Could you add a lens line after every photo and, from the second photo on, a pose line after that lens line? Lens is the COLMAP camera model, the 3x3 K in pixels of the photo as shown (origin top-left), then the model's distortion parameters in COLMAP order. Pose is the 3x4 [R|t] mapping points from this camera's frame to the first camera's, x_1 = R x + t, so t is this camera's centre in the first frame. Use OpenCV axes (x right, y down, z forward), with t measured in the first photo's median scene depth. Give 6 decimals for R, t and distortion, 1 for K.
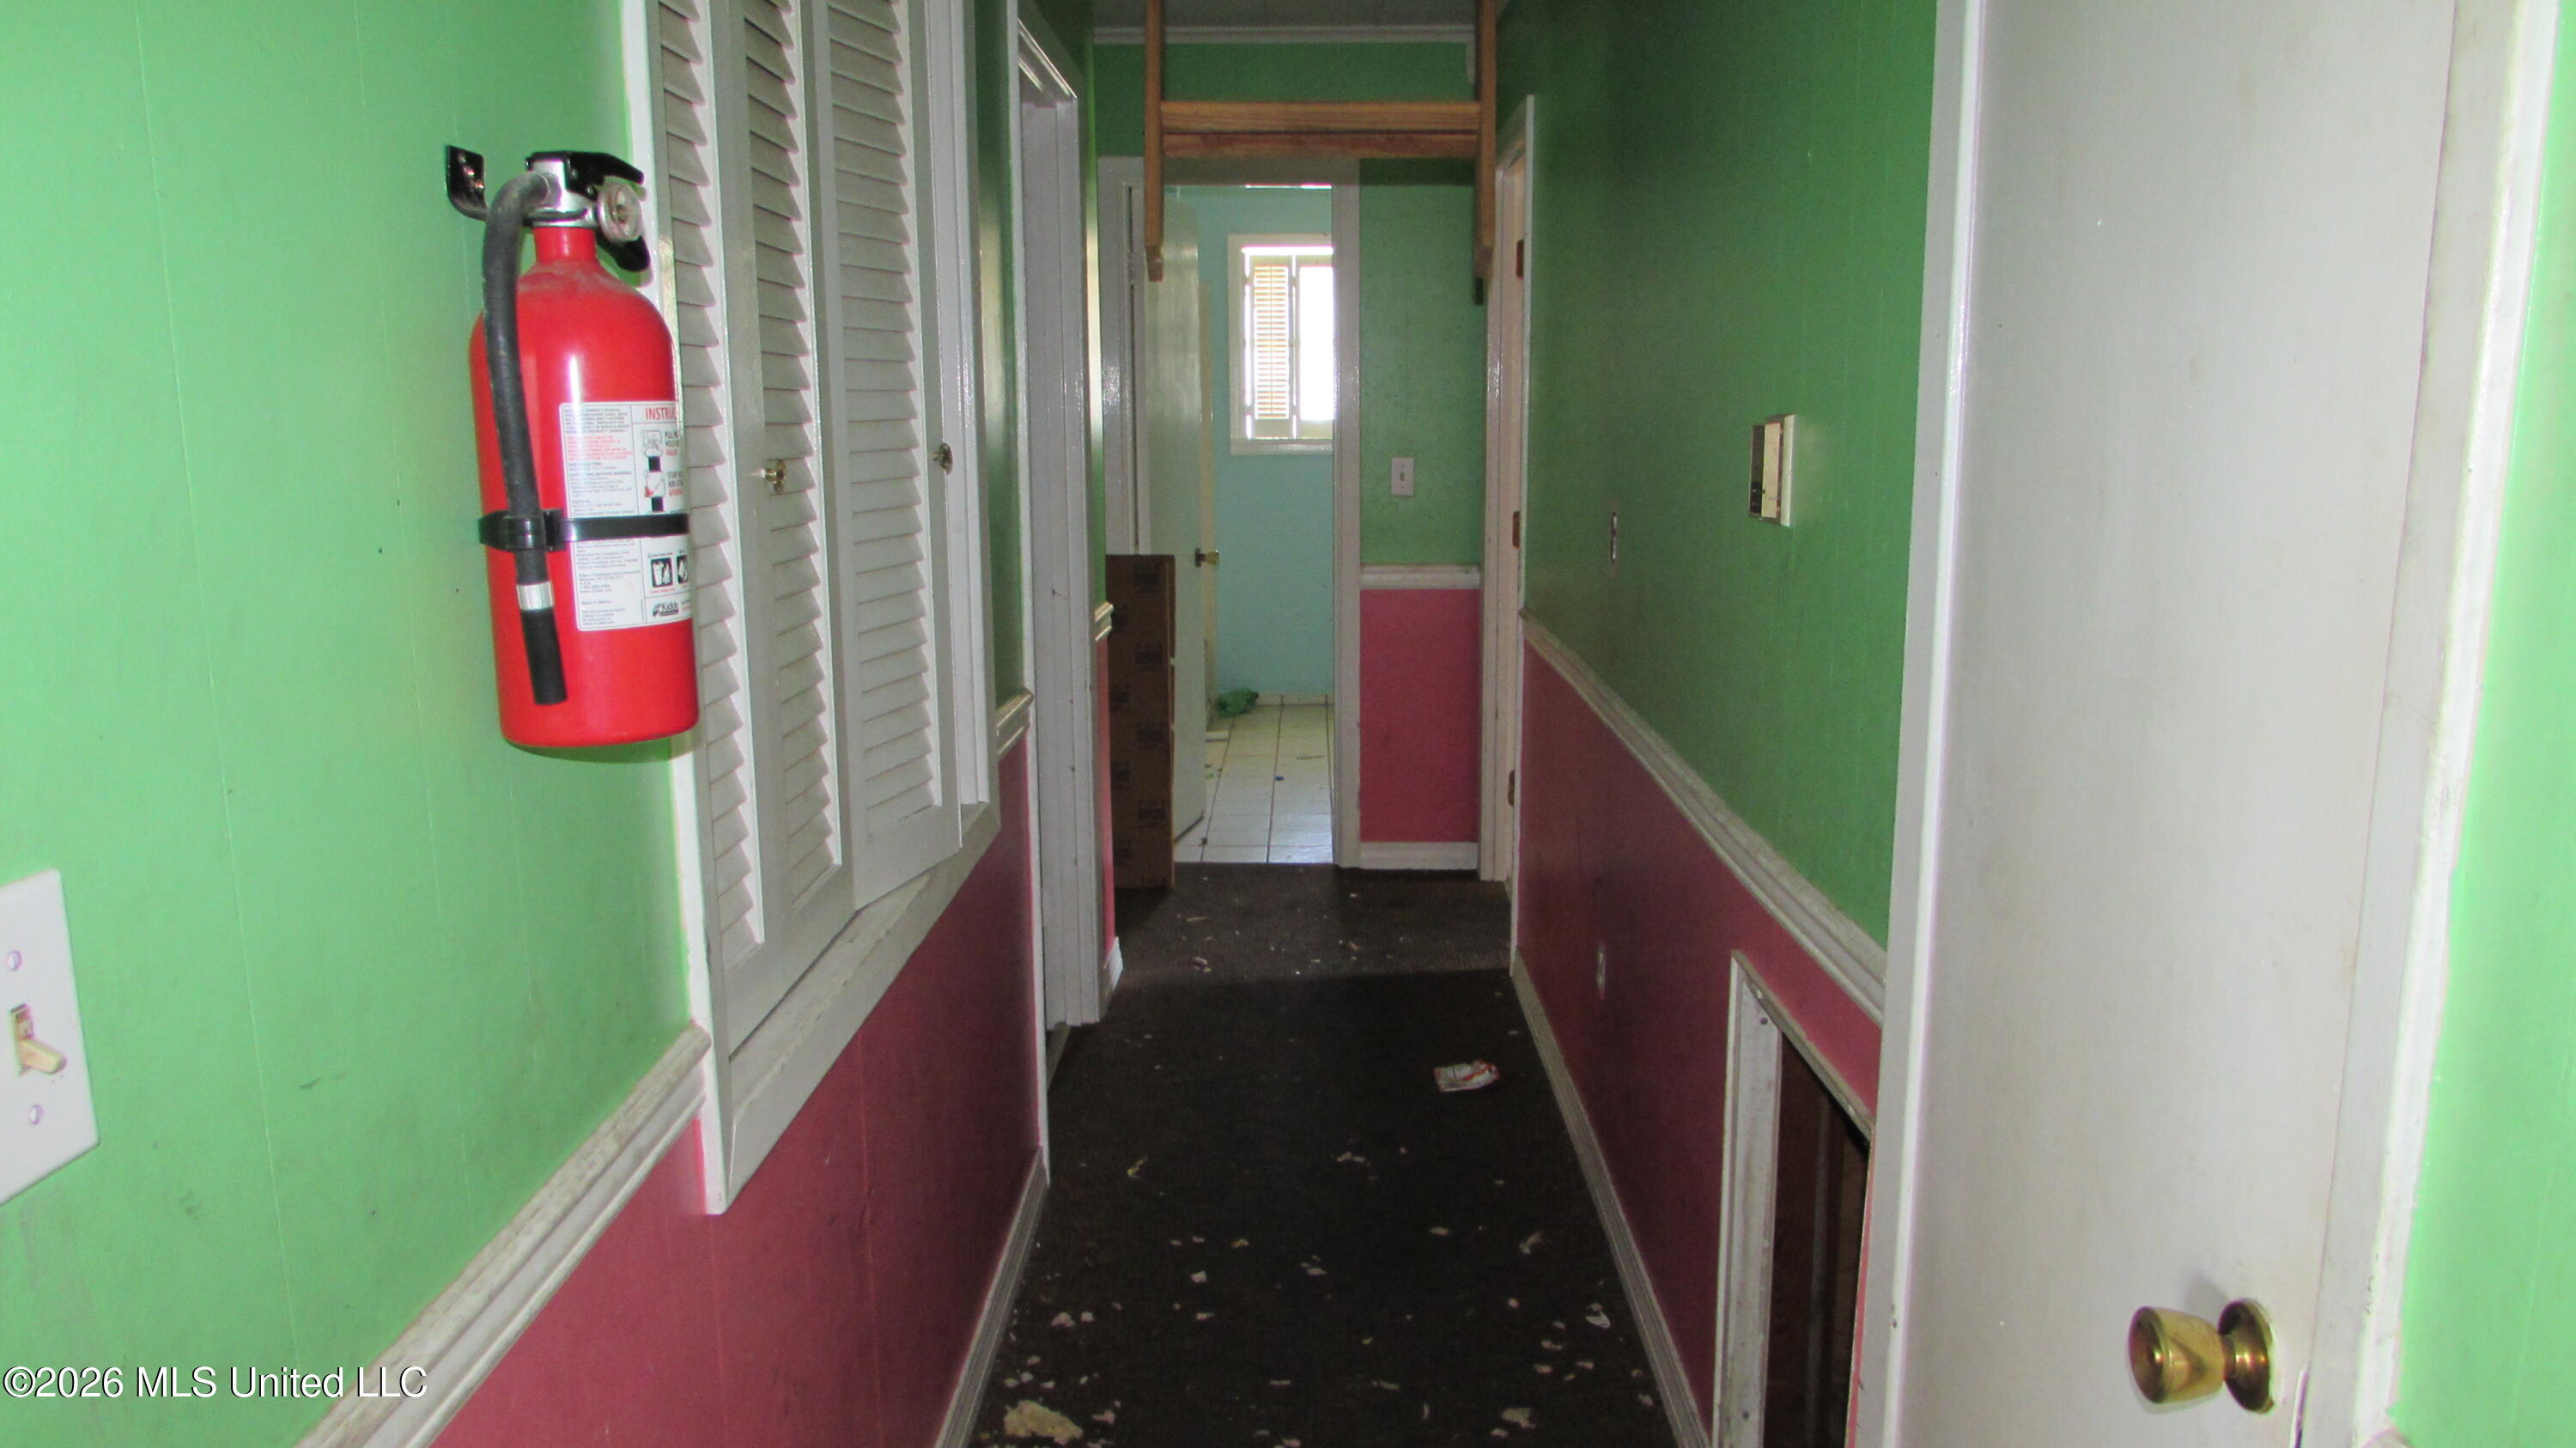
lens RADIAL K [[1815.0, 0, 1291.0], [0, 1815.0, 726.3], [0, 0, 1]] dist [-0.004486, -0.000120]
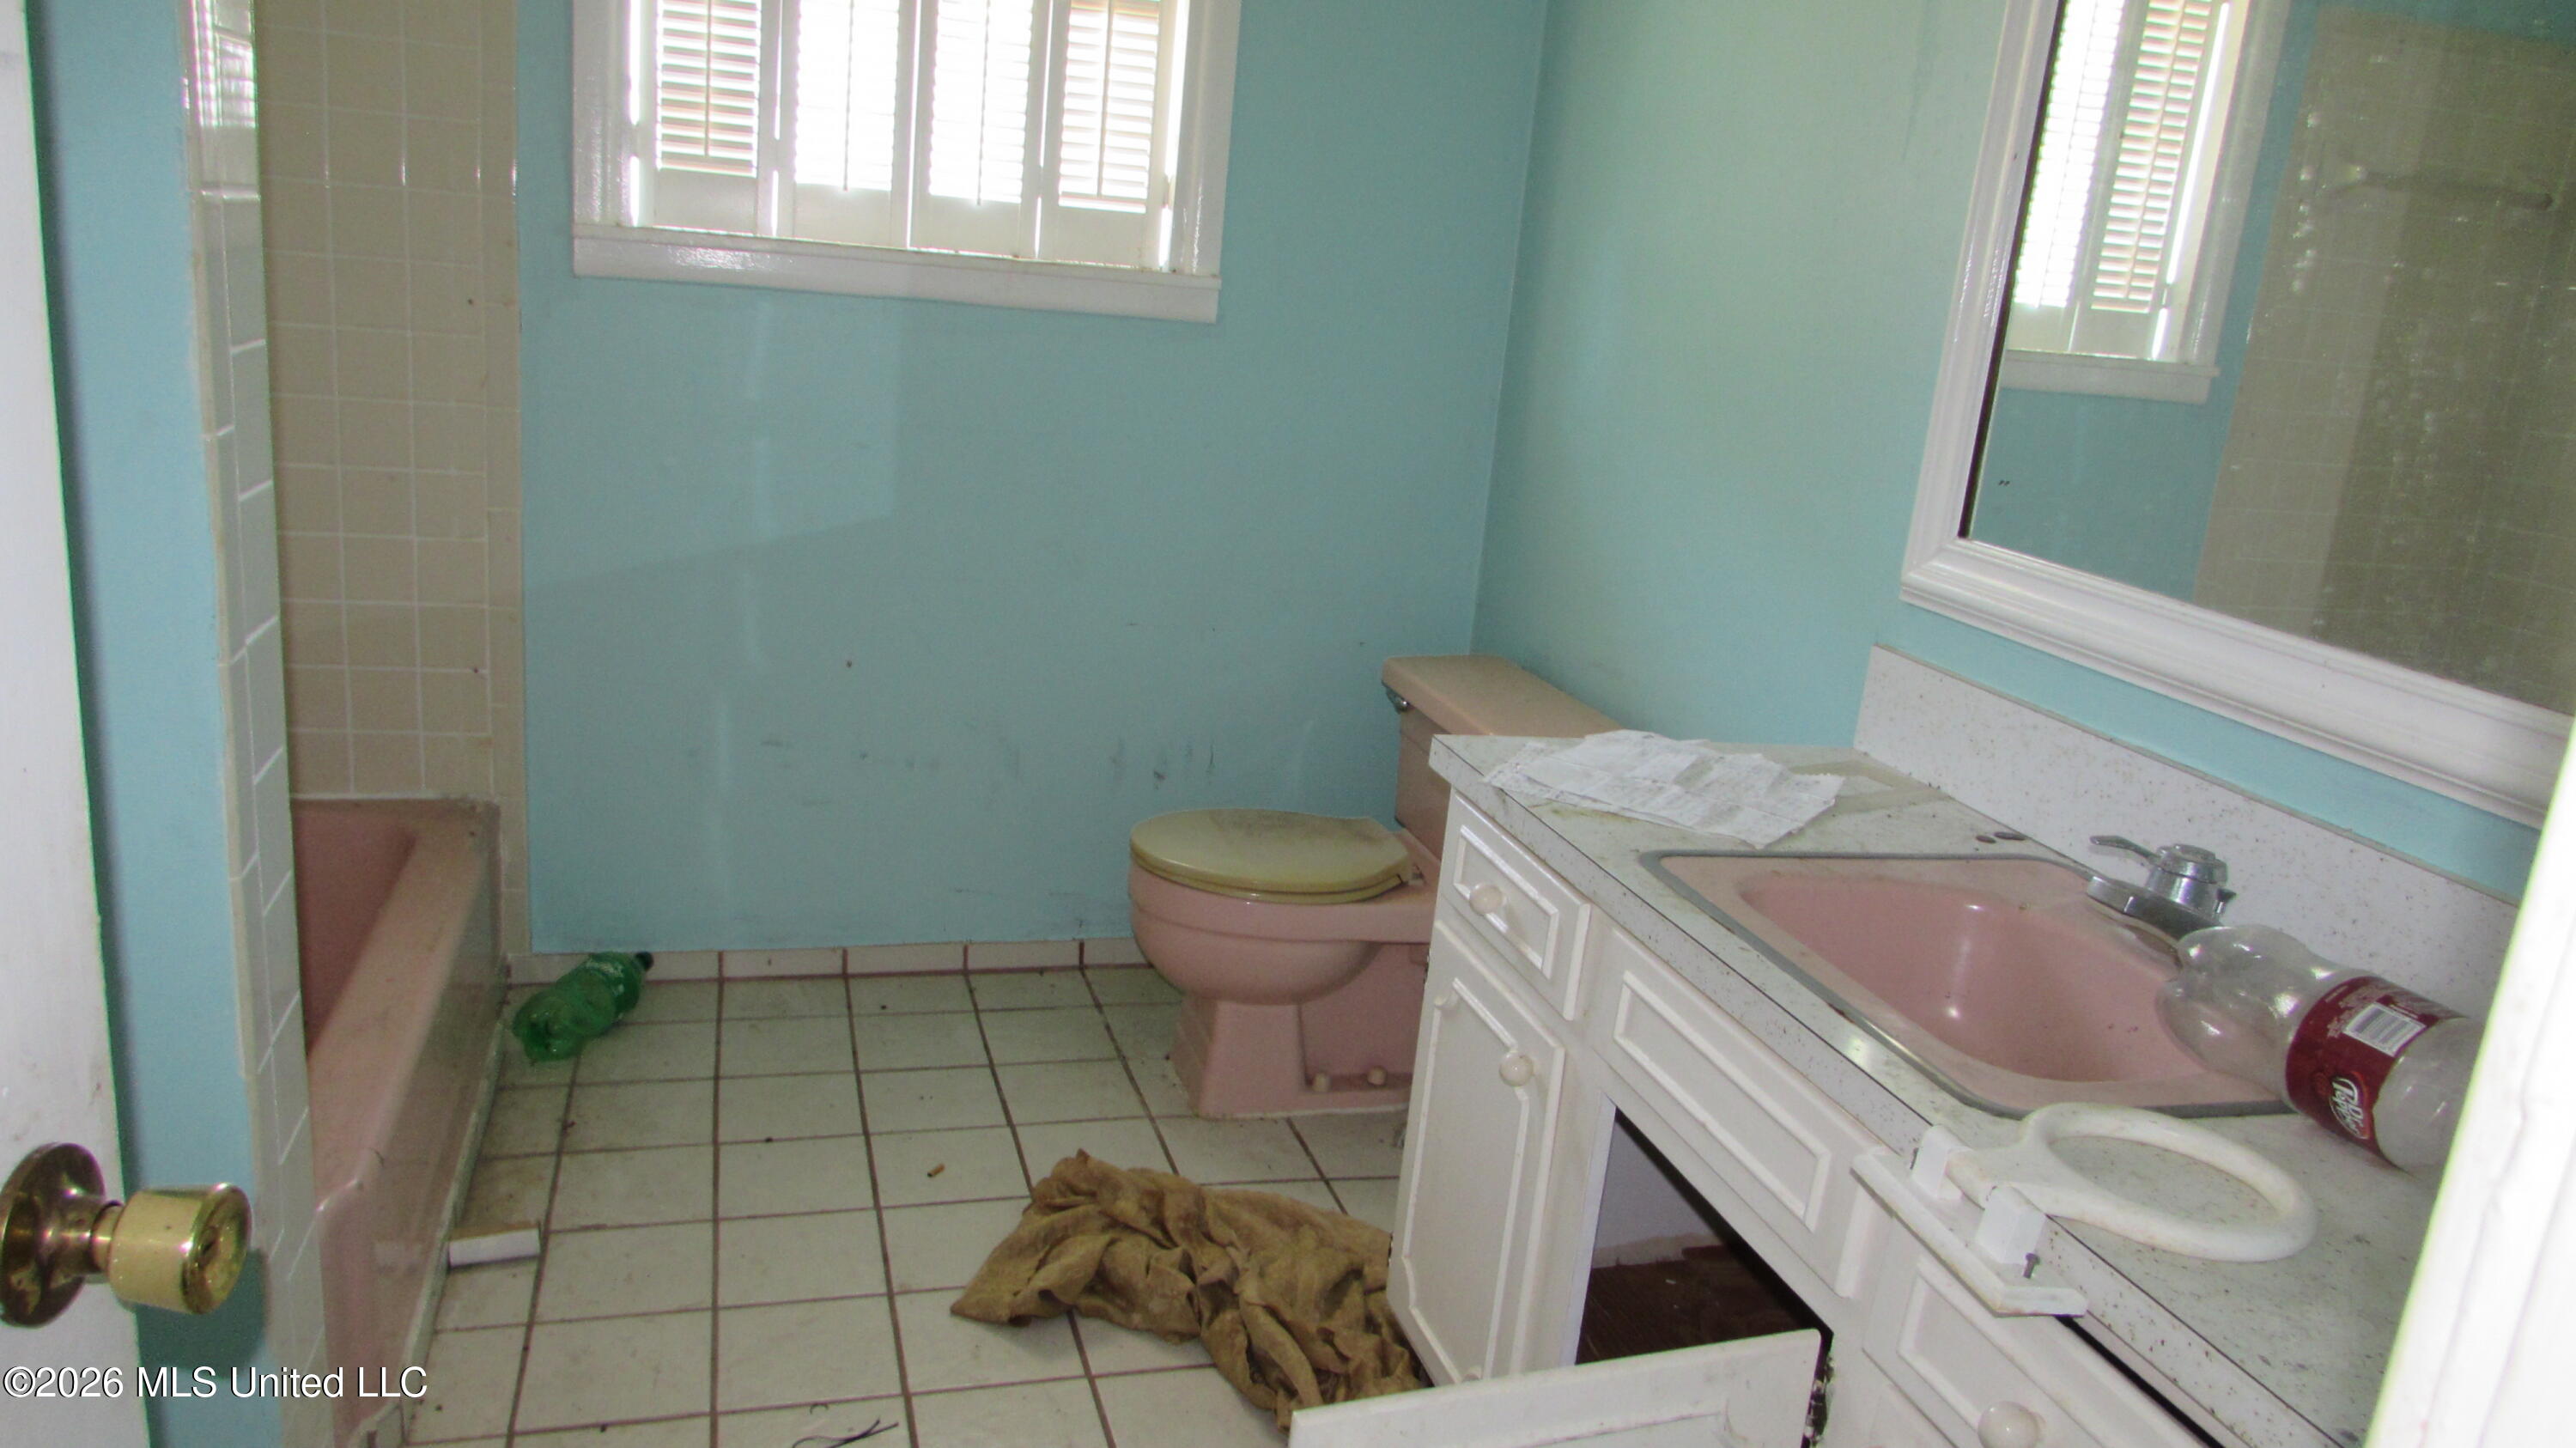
lens RADIAL K [[1815.0, 0, 1281.1], [0, 1815.0, 720.4], [0, 0, 1]] dist [-0.004486, -0.000120]
pose [[0.950818, 0.015490, 0.309362, -0.011794], [-0.044675, 0.995164, 0.087479, -0.100668], [-0.306511, -0.096997, 0.946912, 0.630709]]
